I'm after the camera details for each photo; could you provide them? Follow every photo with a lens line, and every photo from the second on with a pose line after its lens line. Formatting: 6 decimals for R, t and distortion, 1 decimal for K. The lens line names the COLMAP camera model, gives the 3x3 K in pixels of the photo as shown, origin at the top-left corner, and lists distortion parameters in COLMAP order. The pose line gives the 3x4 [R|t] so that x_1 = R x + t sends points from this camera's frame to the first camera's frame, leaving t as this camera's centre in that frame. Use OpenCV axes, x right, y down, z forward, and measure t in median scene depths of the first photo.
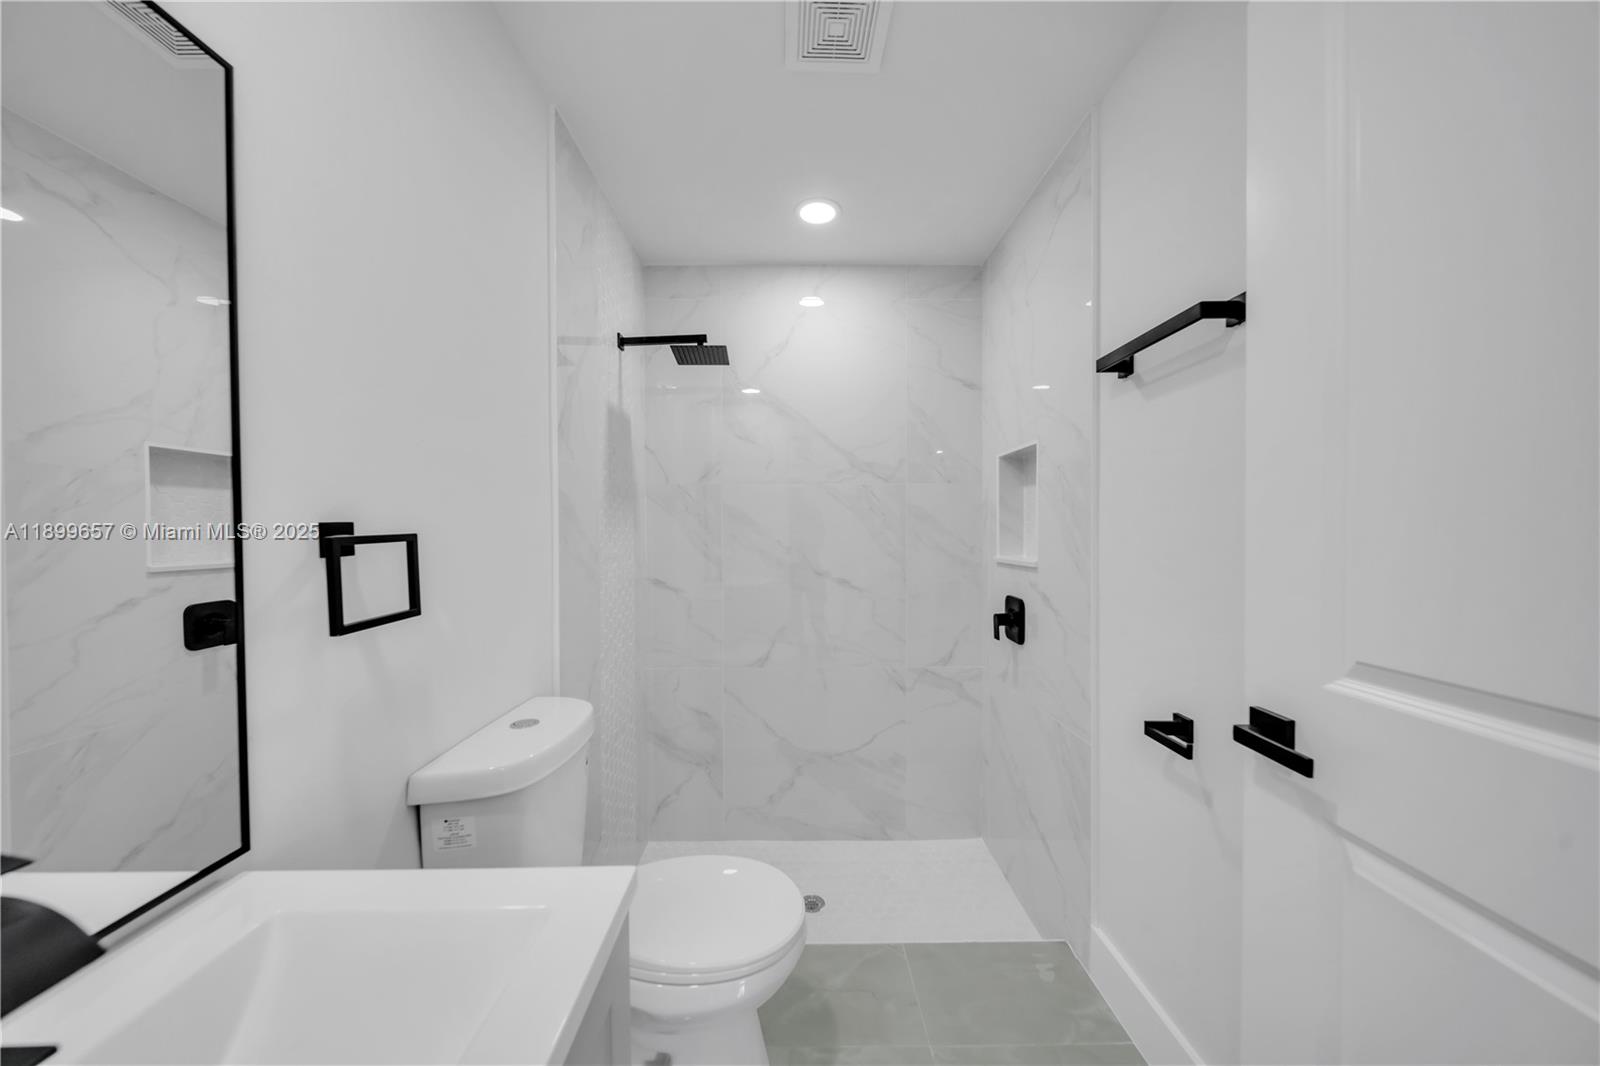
lens RADIAL K [[556.6, 0, 799.2], [0, 556.6, 536.2], [0, 0, 1]] dist [-0.000403, -0.001029]
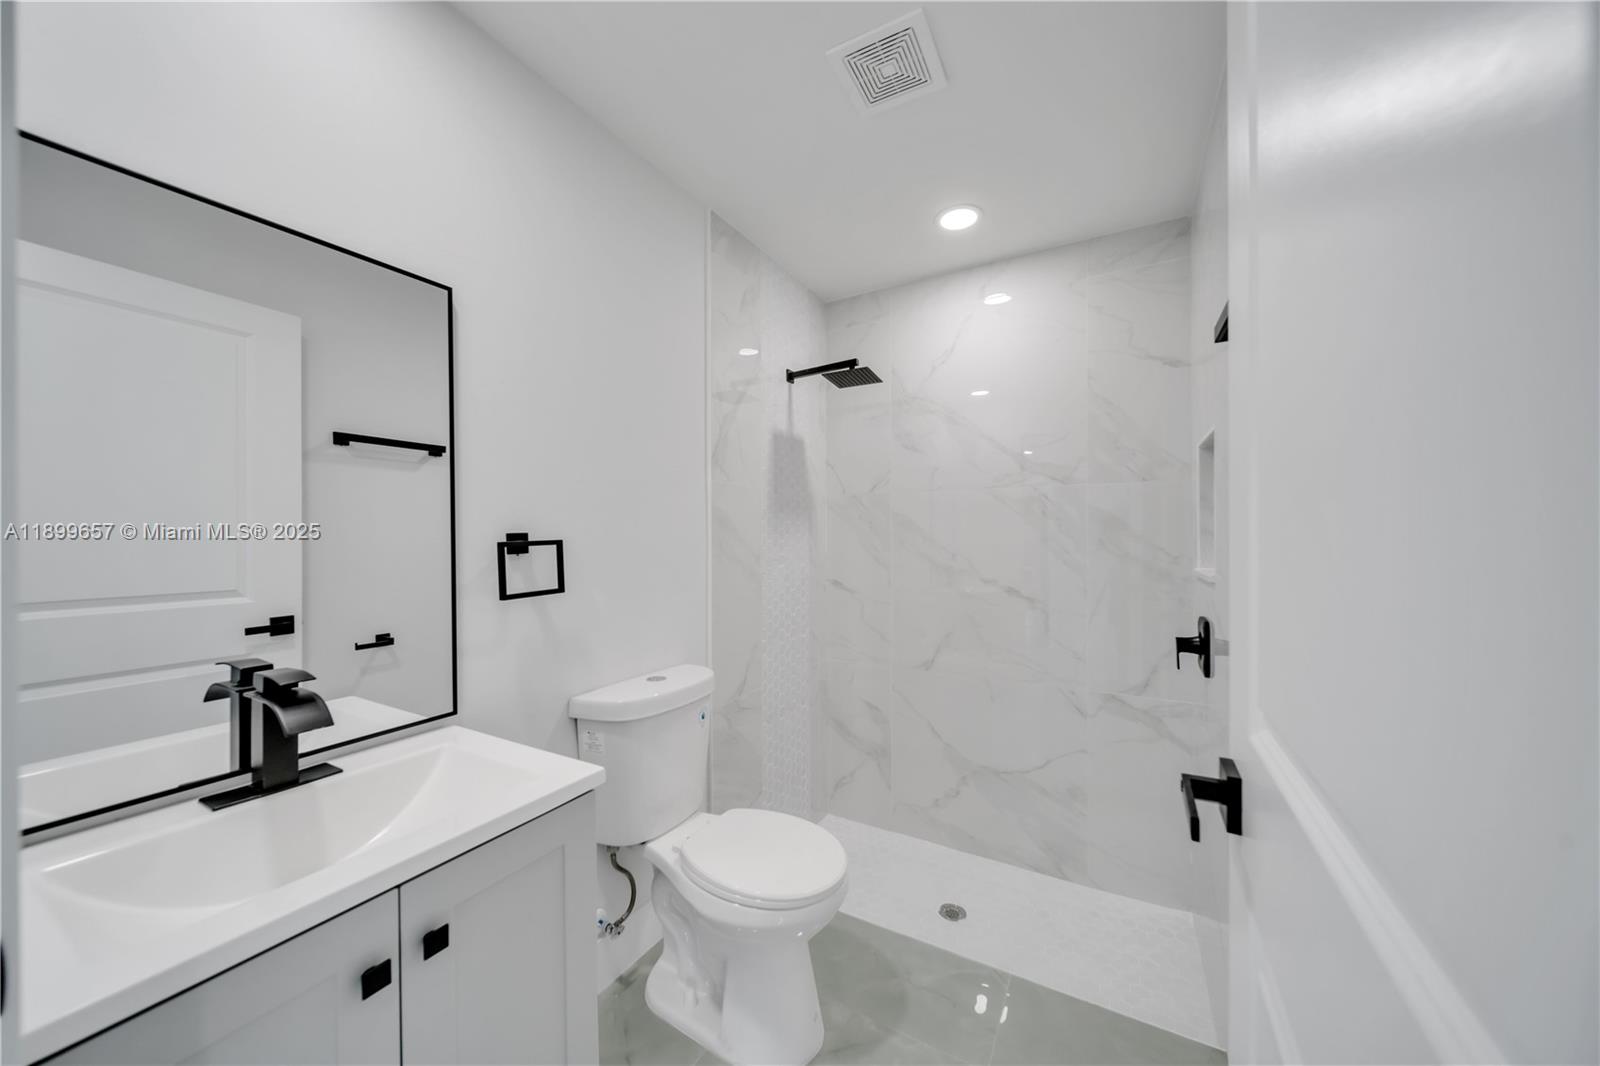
lens RADIAL K [[556.6, 0, 796.1], [0, 556.6, 535.8], [0, 0, 1]] dist [-0.000403, -0.001029]
pose [[0.862692, -0.000779, -0.505729, 0.272561], [-0.004217, 0.999953, -0.008734, -0.002061], [0.505712, 0.009668, 0.862648, -0.004599]]
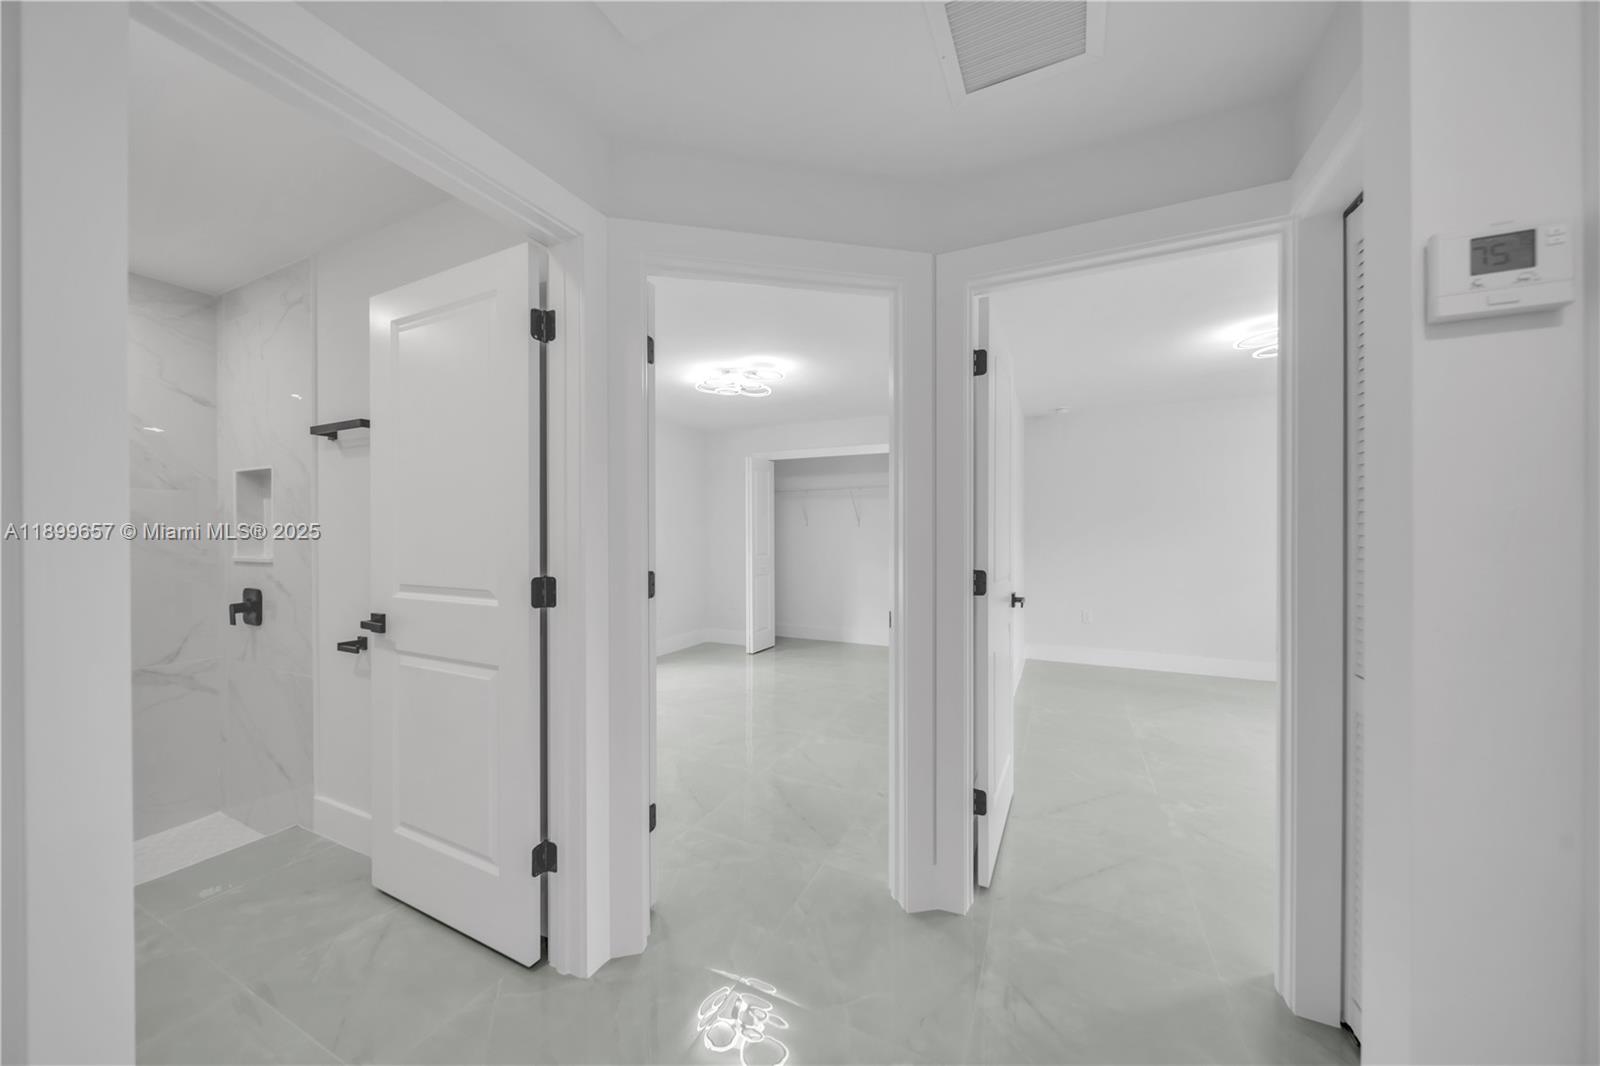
lens RADIAL K [[556.6, 0, 795.5], [0, 556.6, 530.1], [0, 0, 1]] dist [-0.000403, -0.001029]
pose [[0.447445, 0.000015, 0.894312, -0.167449], [0.012479, 0.999903, -0.006260, 0.002753], [-0.894225, 0.013961, 0.447401, -0.599574]]
